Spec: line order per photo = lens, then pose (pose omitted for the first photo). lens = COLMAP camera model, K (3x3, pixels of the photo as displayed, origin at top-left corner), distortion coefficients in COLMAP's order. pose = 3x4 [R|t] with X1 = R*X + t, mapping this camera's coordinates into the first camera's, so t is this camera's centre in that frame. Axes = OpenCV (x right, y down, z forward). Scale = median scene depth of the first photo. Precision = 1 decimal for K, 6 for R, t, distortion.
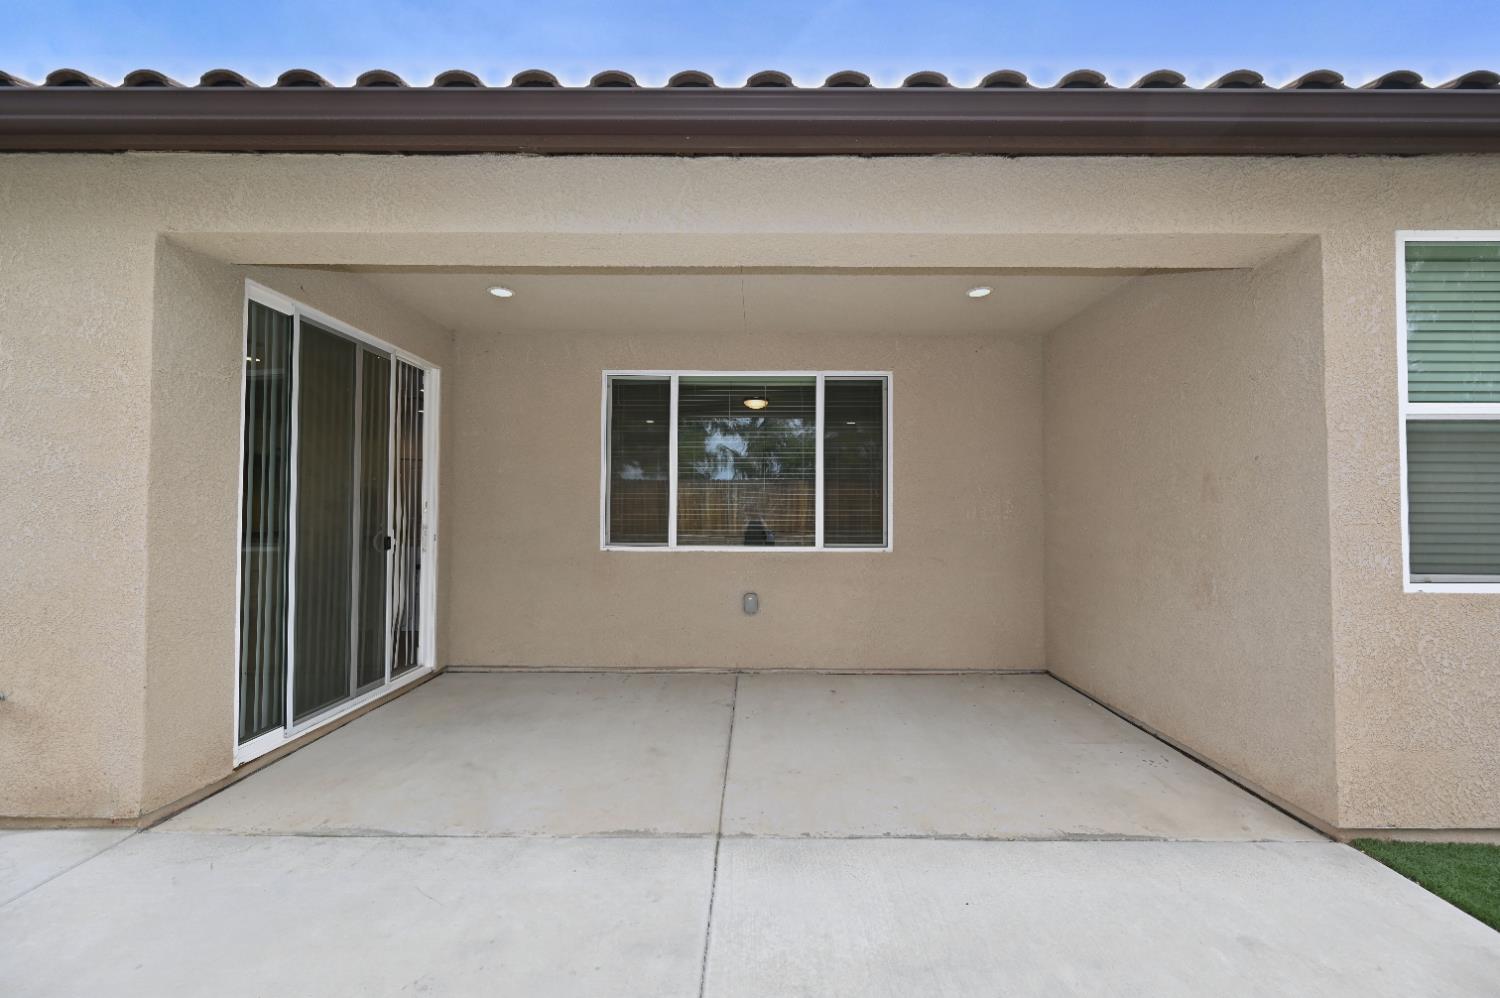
lens RADIAL K [[588.8, 0, 747.9], [0, 588.8, 499.2], [0, 0, 1]] dist [-0.000668, -0.000505]
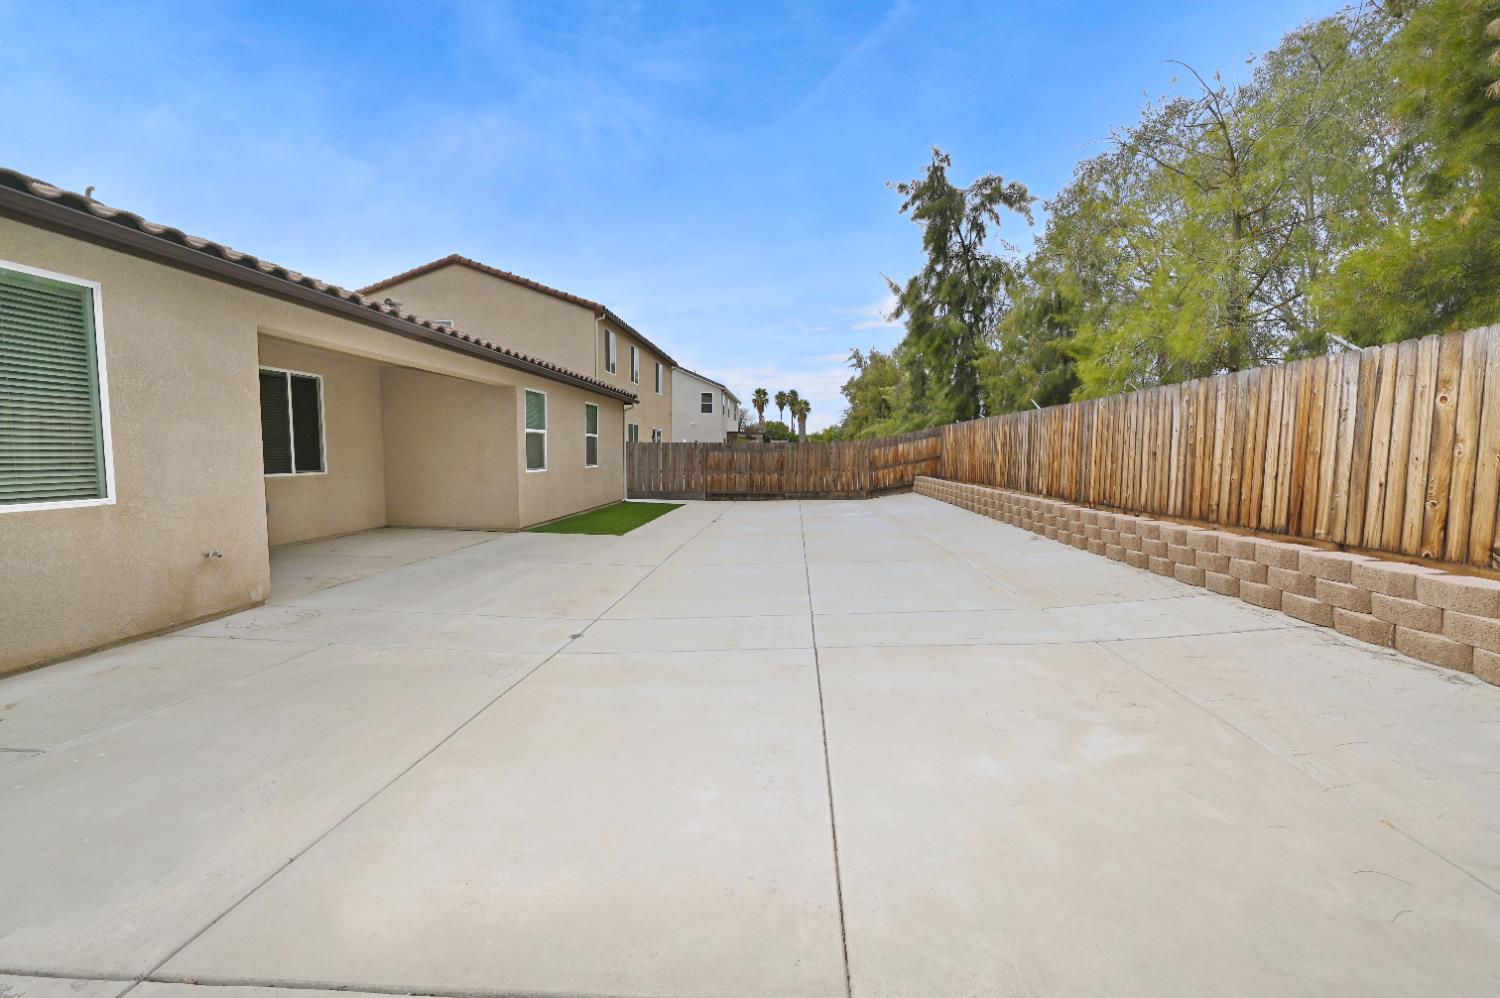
lens RADIAL K [[588.8, 0, 749.2], [0, 588.8, 493.9], [0, 0, 1]] dist [-0.000668, -0.000505]
pose [[0.051102, -0.079866, 0.995495, -1.571209], [-0.037205, 0.995953, 0.081812, -0.051525], [-0.998000, -0.041218, 0.047924, -0.431428]]
